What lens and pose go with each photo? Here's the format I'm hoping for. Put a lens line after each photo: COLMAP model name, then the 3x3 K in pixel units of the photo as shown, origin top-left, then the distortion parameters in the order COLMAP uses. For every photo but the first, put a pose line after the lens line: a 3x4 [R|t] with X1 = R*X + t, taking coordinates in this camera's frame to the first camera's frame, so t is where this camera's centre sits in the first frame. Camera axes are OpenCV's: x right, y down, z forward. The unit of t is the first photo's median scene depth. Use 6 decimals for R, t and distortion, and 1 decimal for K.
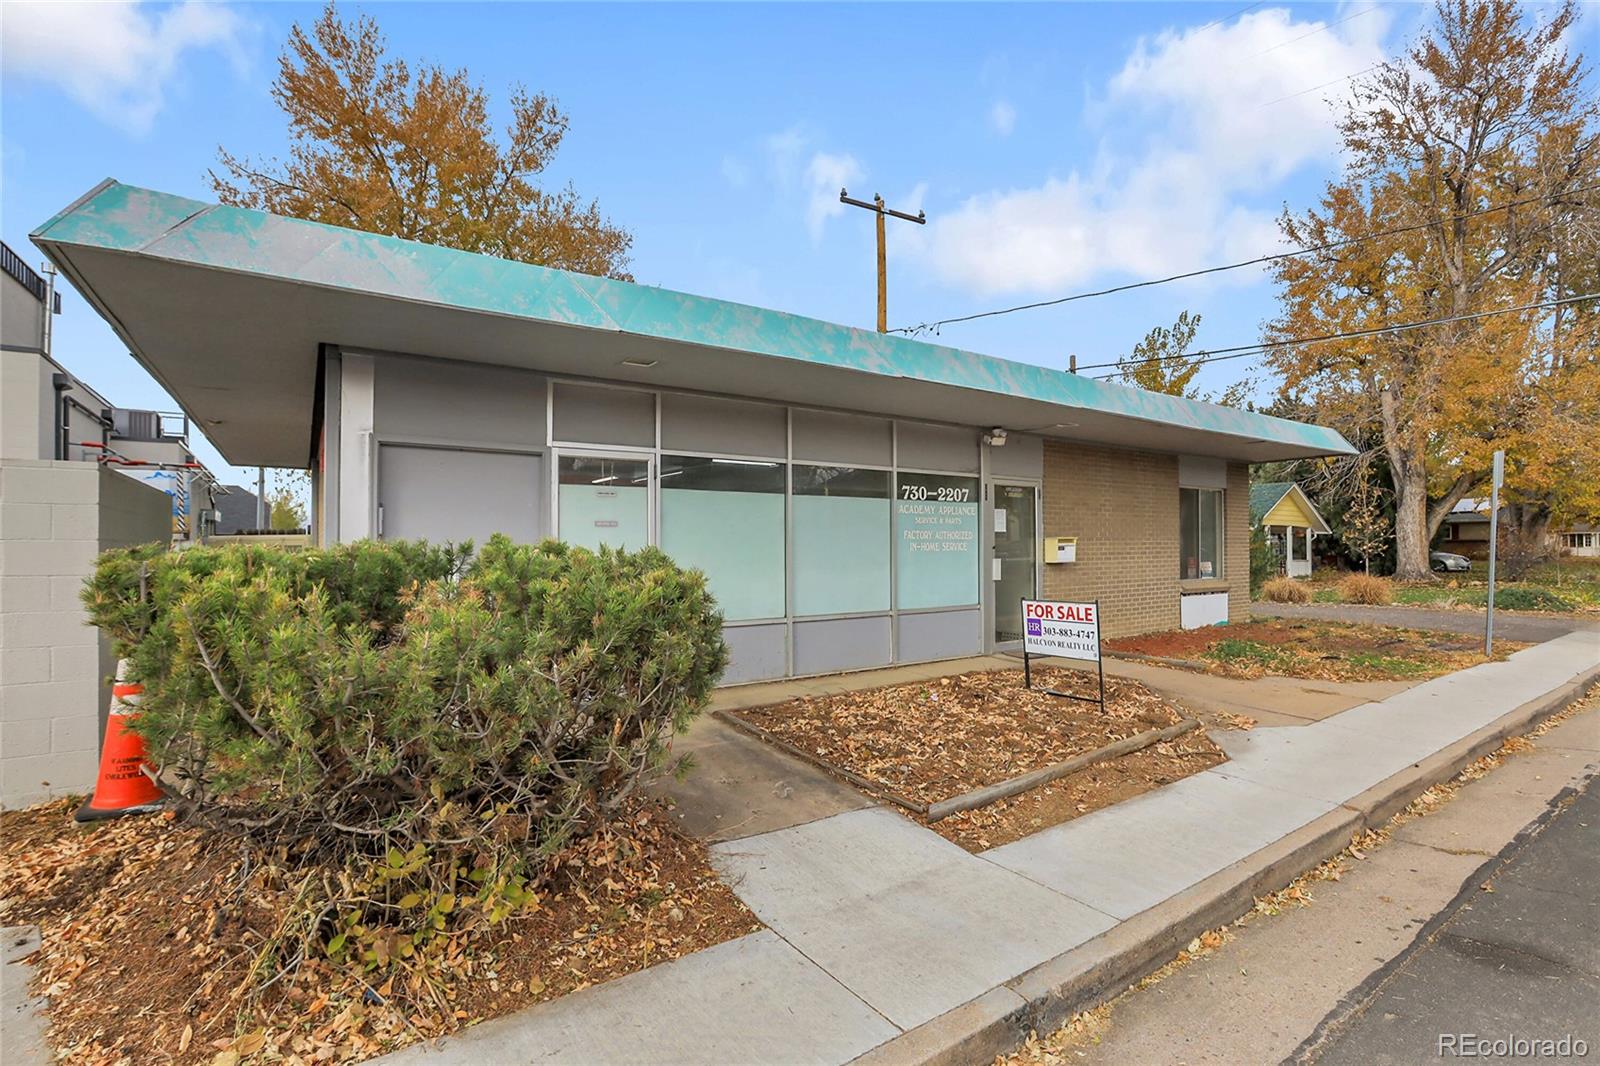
lens RADIAL K [[737.4, 0, 800.0], [0, 737.4, 533.0], [0, 0, 1]] dist [-0.000248, -0.000014]
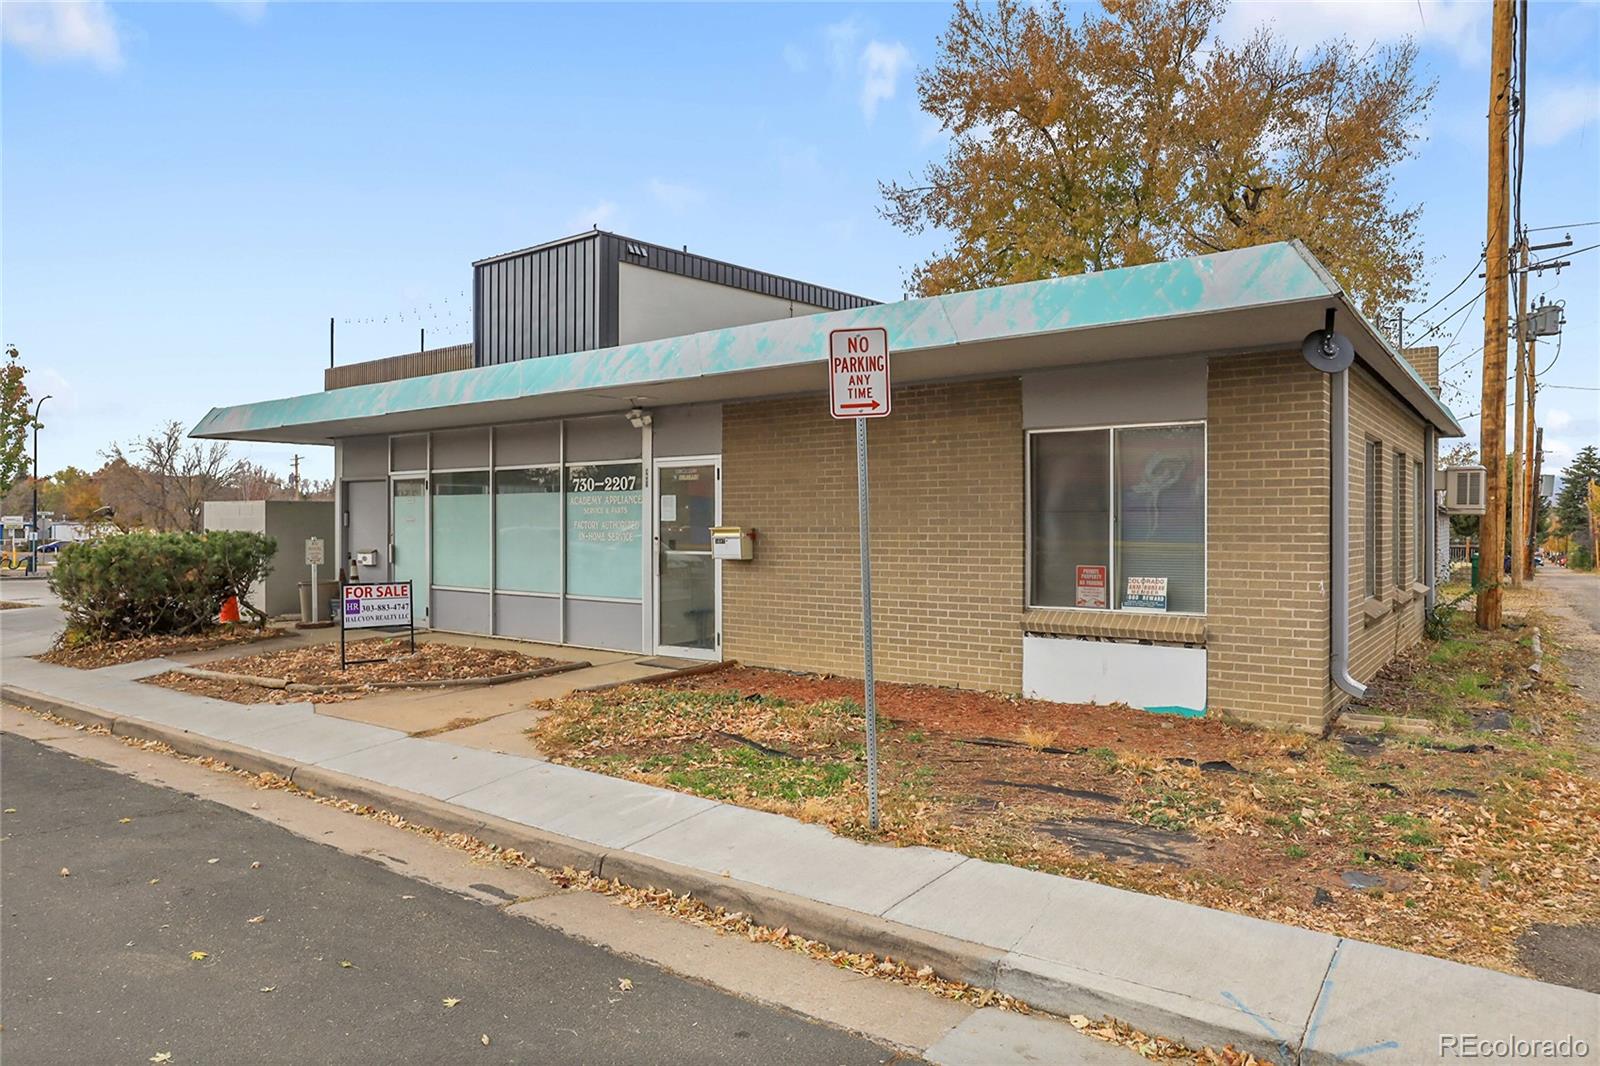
lens RADIAL K [[975.4, 0, 800.0], [0, 975.4, 533.0], [0, 0, 1]] dist [0.035092, 0.000037]
pose [[0.330327, 0.012219, -0.943787, 1.482958], [0.014544, 0.999732, 0.018034, -0.006280], [0.943754, -0.019683, 0.330061, 0.787218]]
